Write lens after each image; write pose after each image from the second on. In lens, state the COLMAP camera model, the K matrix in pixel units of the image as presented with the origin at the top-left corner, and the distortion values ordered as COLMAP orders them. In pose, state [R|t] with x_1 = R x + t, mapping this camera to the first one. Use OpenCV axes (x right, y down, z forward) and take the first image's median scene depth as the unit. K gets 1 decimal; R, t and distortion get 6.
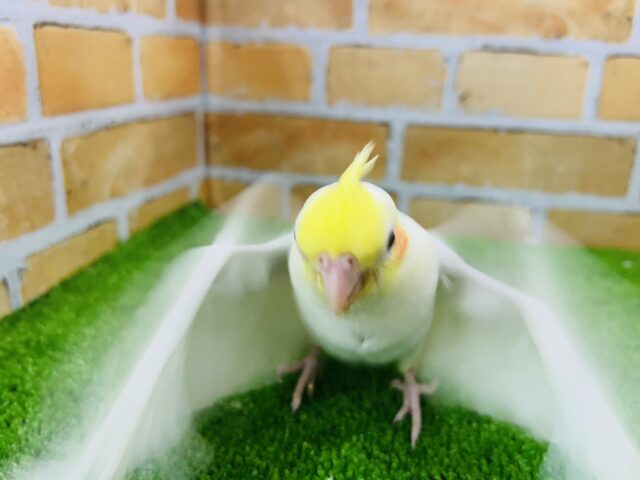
lens RADIAL K [[544.2, 0, 354.2], [0, 544.2, 239.7], [0, 0, 1]] dist [0.010162, -0.042607]
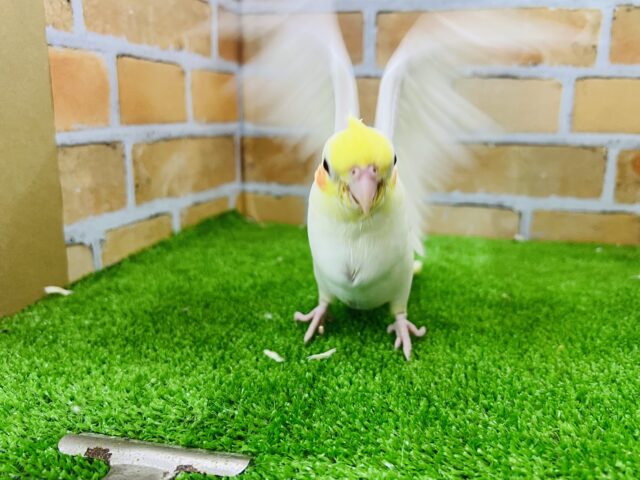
lens RADIAL K [[538.1, 0, 359.7], [0, 538.1, 252.7], [0, 0, 1]] dist [0.071101, -0.164074]
pose [[0.999019, -0.012310, -0.042549, 0.044683], [0.009216, 0.997350, -0.072162, 0.151352], [0.043325, 0.071699, 0.996485, -0.212684]]
